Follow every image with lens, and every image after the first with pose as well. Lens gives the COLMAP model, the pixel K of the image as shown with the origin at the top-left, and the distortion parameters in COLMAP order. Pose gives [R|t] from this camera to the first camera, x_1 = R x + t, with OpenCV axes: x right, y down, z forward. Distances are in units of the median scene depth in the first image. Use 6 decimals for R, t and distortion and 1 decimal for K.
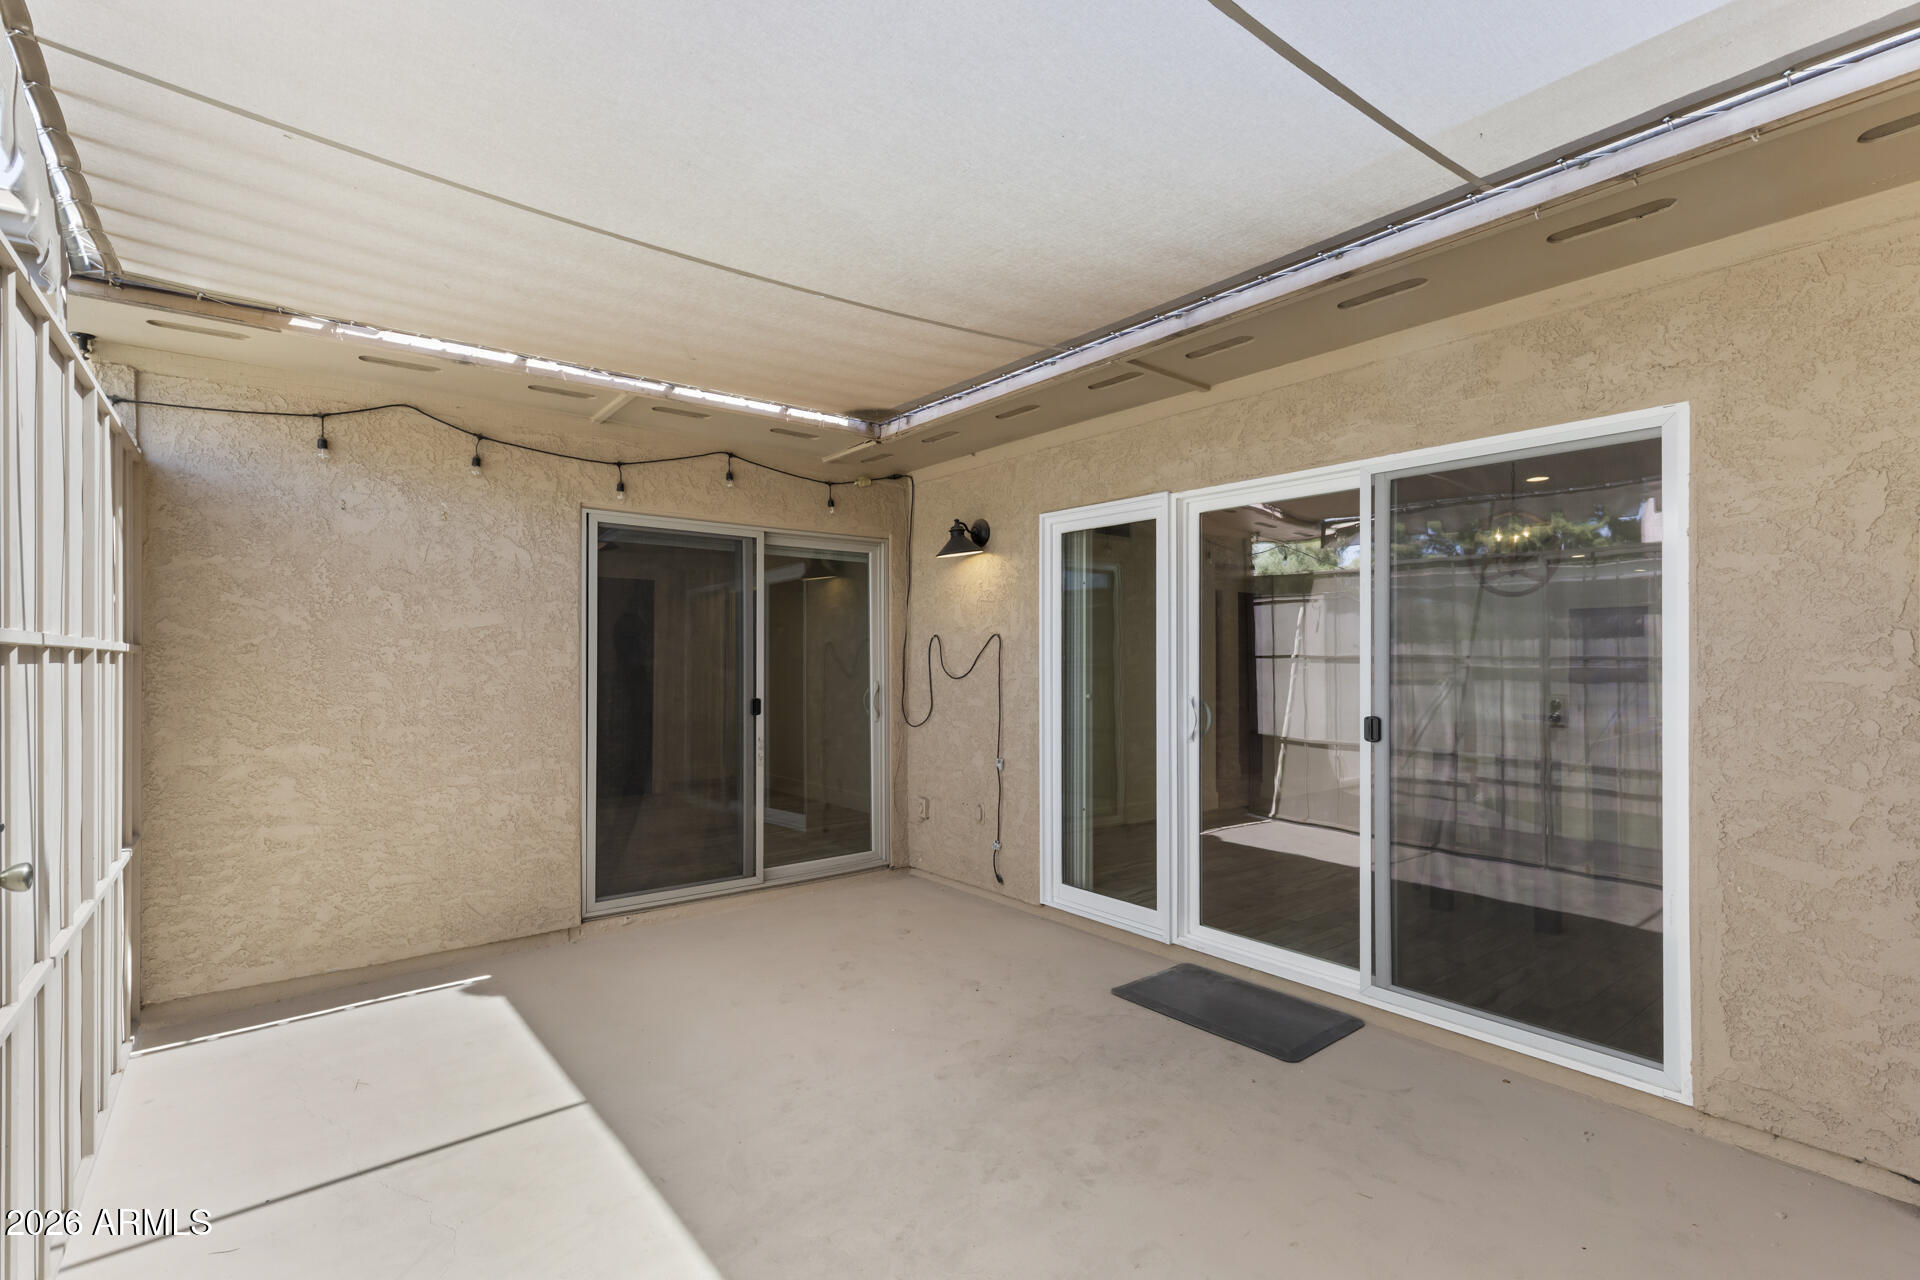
lens RADIAL K [[867.4, 0, 958.8], [0, 867.4, 649.5], [0, 0, 1]] dist [0.007682, -0.000529]
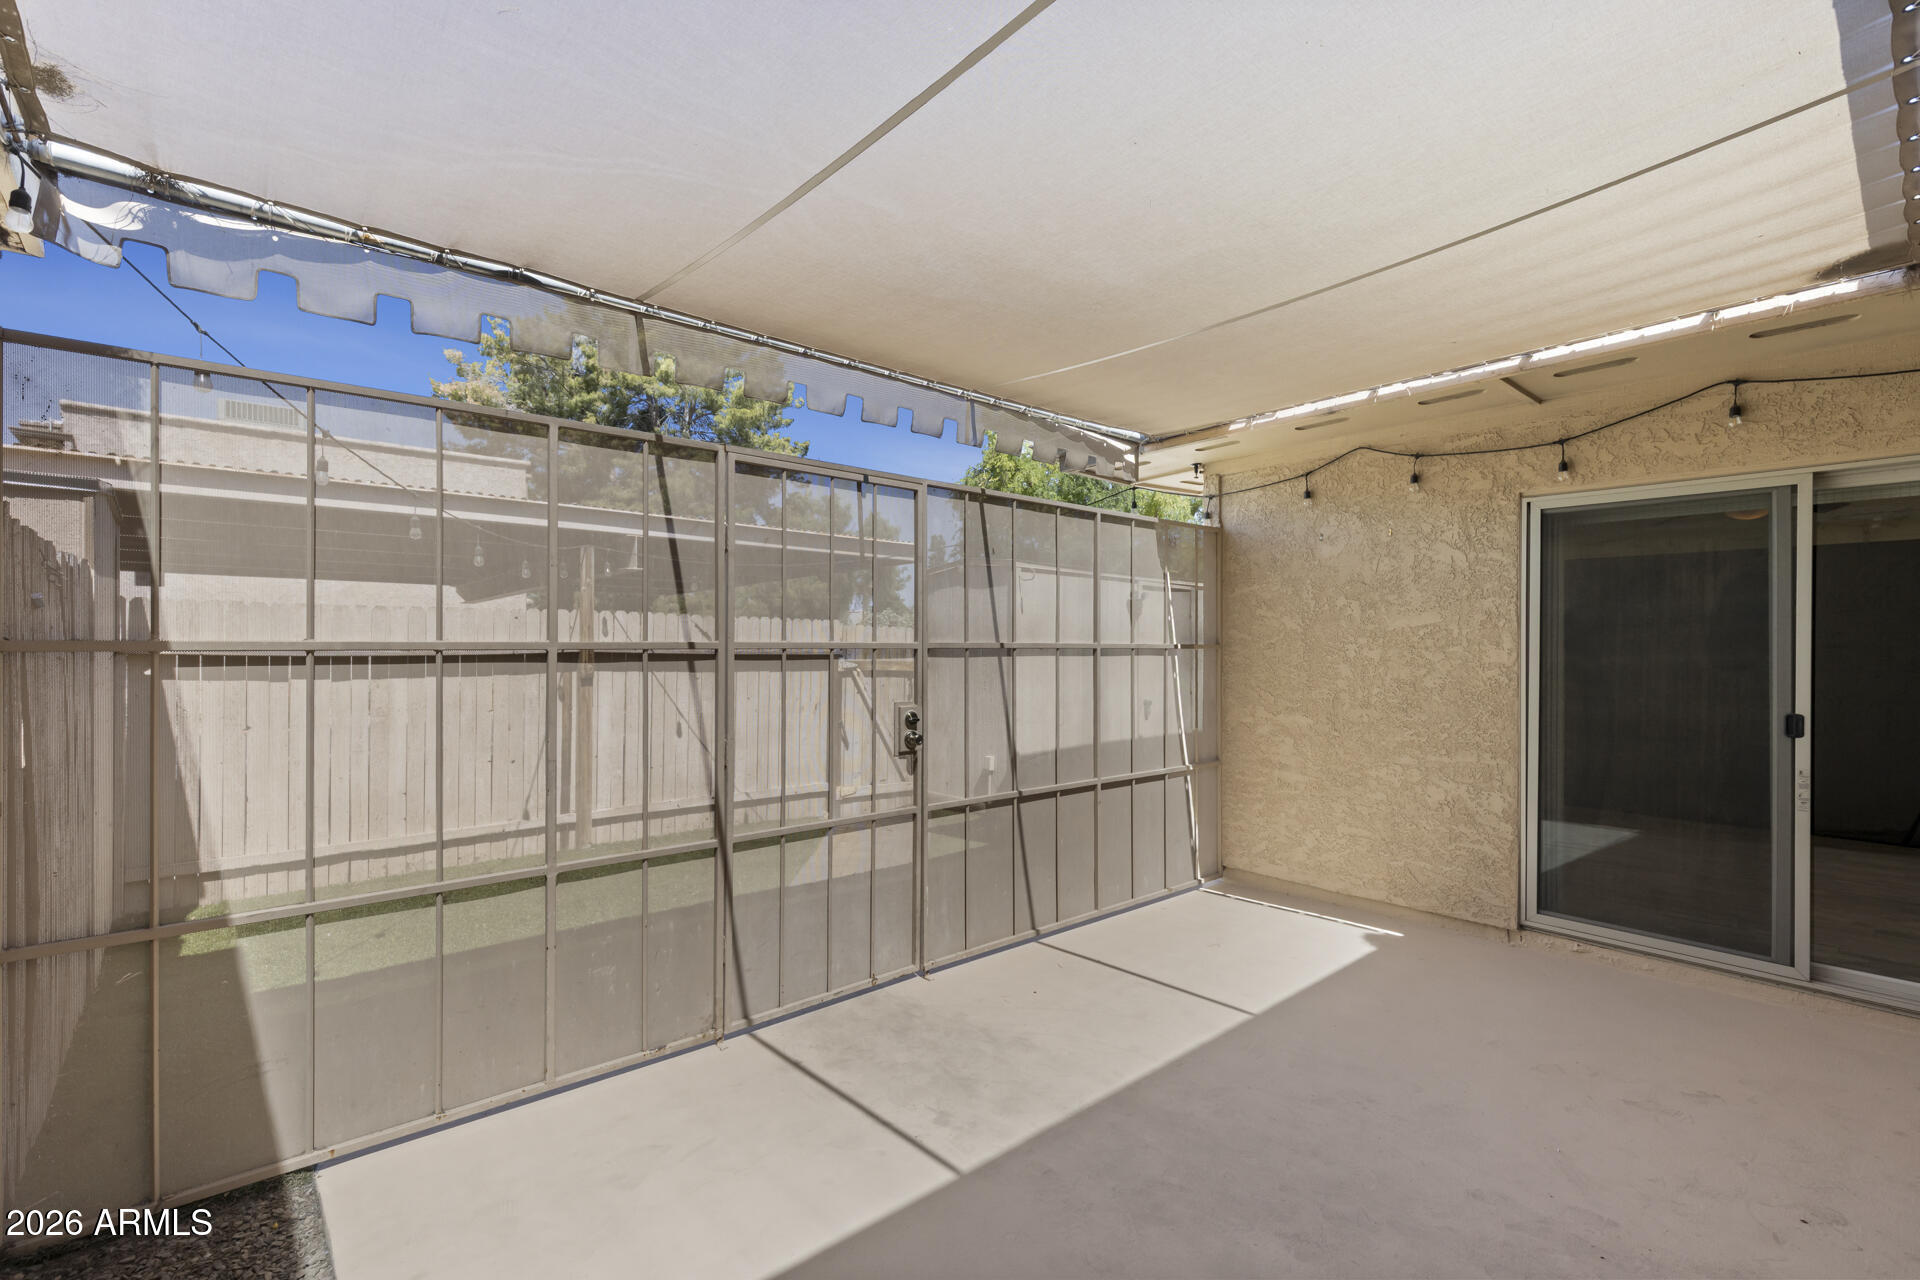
lens RADIAL K [[867.4, 0, 956.6], [0, 867.4, 642.5], [0, 0, 1]] dist [0.007682, -0.000529]
pose [[0.044728, -0.009264, -0.998956, 0.558513], [0.002521, 0.999955, -0.009160, 0.004621], [0.998996, -0.002109, 0.044749, 0.368075]]
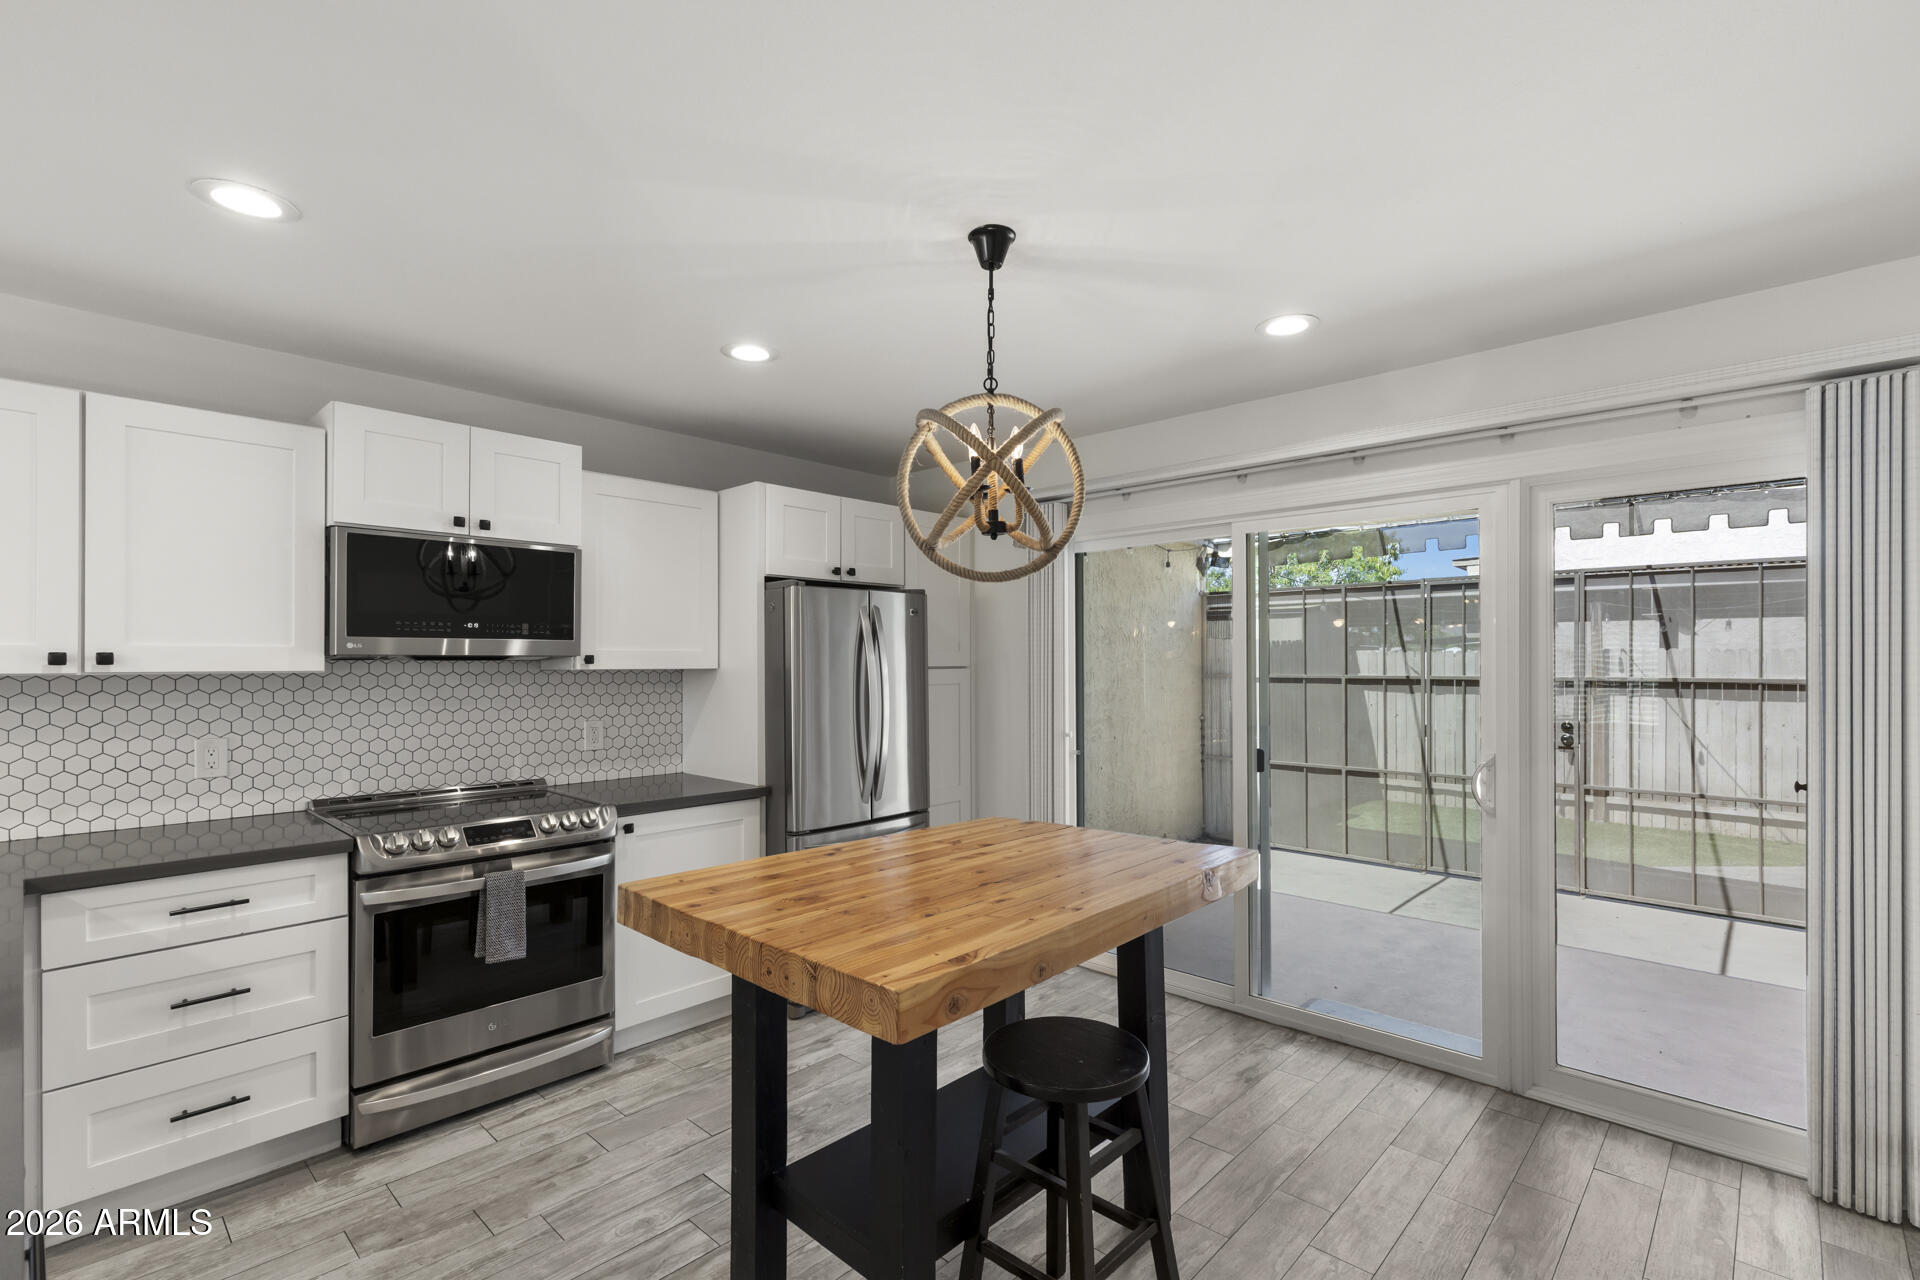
lens RADIAL K [[867.4, 0, 970.0], [0, 867.4, 663.4], [0, 0, 1]] dist [0.007682, -0.000529]
pose [[-0.991226, -0.008845, -0.131884, 0.813666], [-0.007826, 0.999935, -0.008241, -0.007171], [0.131949, -0.007137, -0.991231, 1.715549]]
